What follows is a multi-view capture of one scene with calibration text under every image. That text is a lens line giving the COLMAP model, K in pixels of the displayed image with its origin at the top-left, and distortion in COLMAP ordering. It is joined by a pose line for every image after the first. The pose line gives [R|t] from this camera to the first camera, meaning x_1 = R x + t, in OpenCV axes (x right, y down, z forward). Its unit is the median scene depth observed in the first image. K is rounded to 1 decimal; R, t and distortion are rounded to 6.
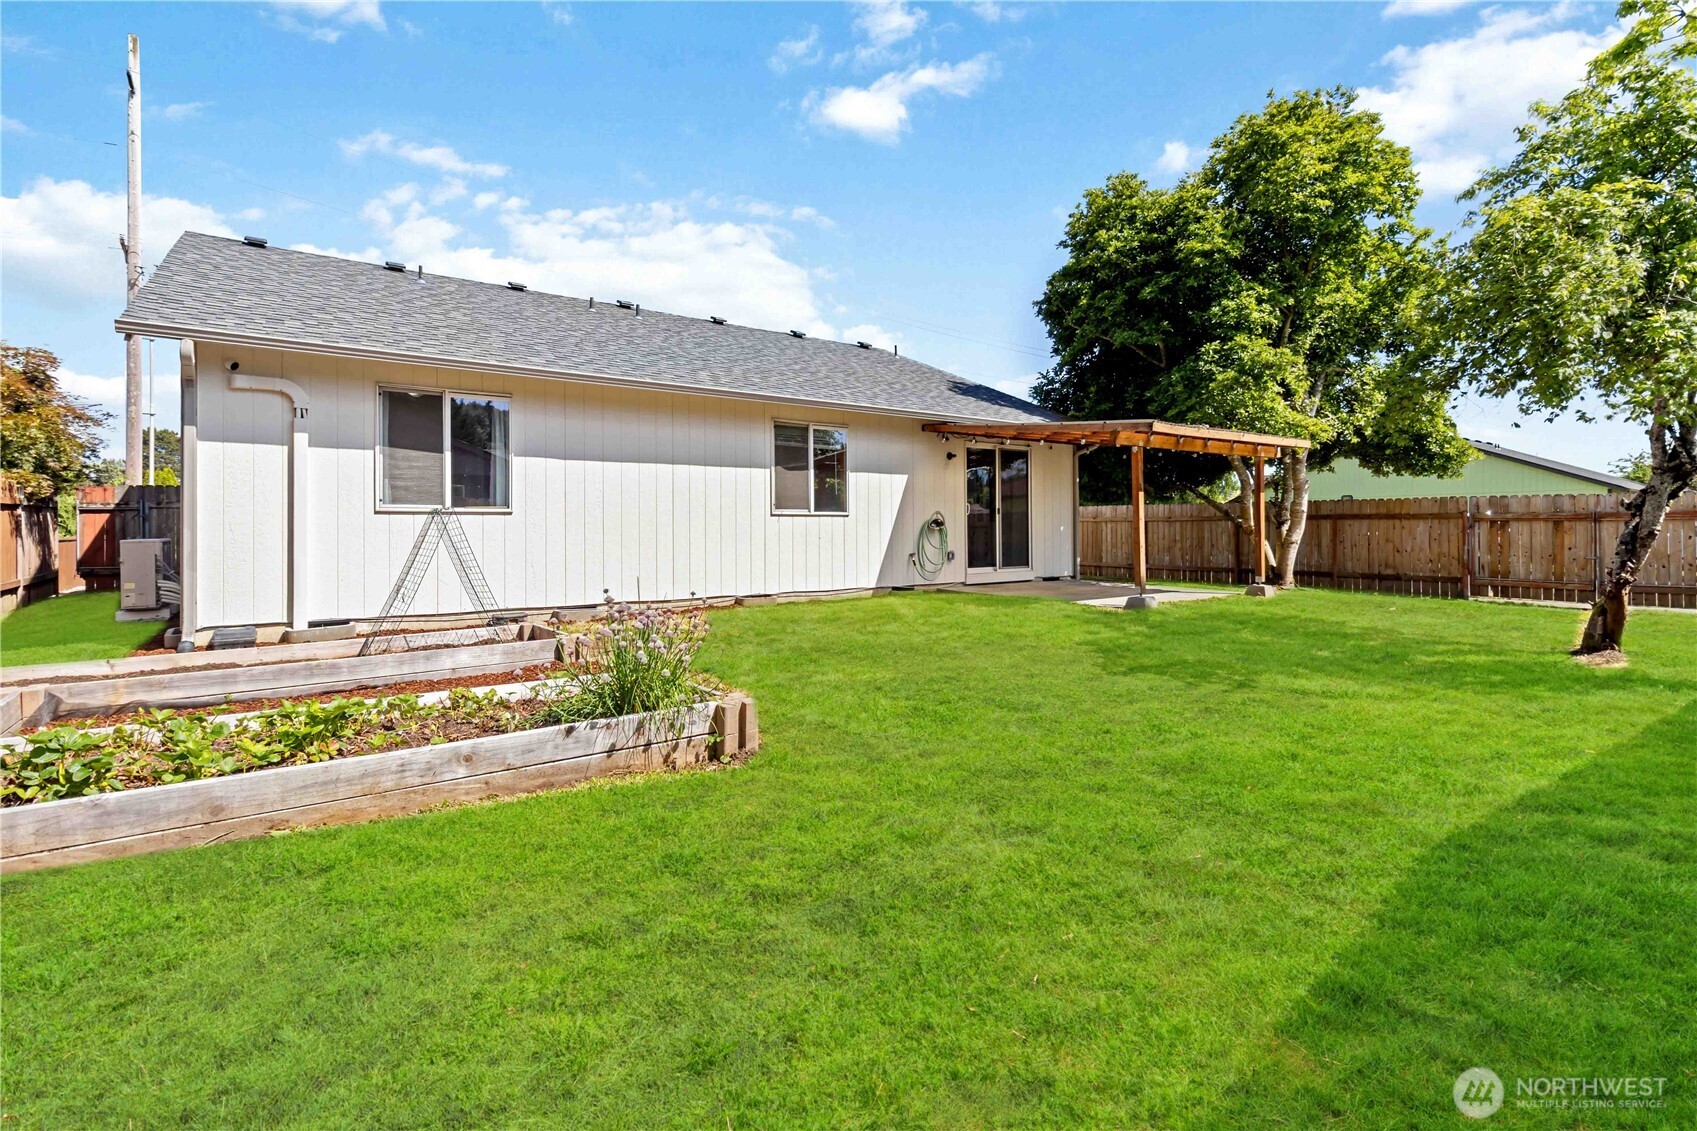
lens RADIAL K [[819.9, 0, 845.9], [0, 819.9, 497.5], [0, 0, 1]] dist [0.000037, -0.000270]
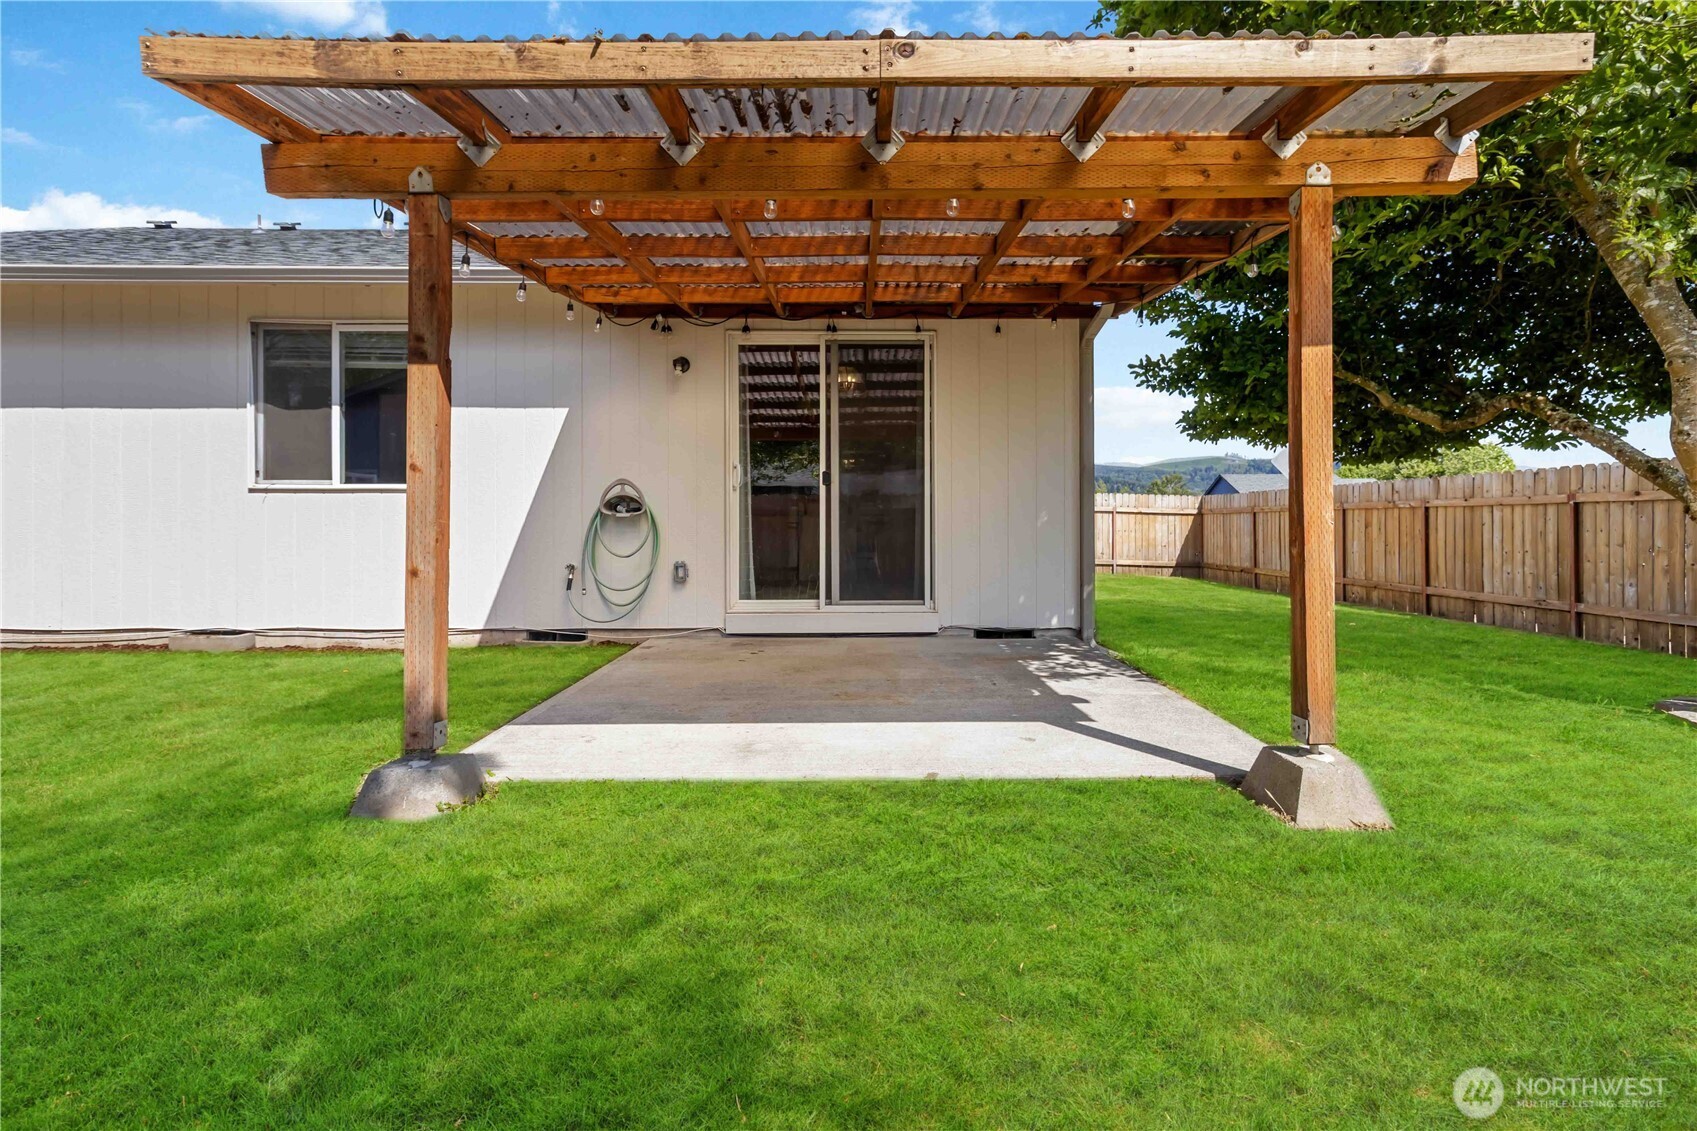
lens RADIAL K [[819.9, 0, 845.9], [0, 819.9, 497.5], [0, 0, 1]] dist [0.000037, -0.000270]
pose [[0.804295, -0.001061, -0.594230, 0.509539], [0.016944, 0.999633, 0.021148, 0.018923], [0.593989, -0.027078, 0.804017, 0.700921]]
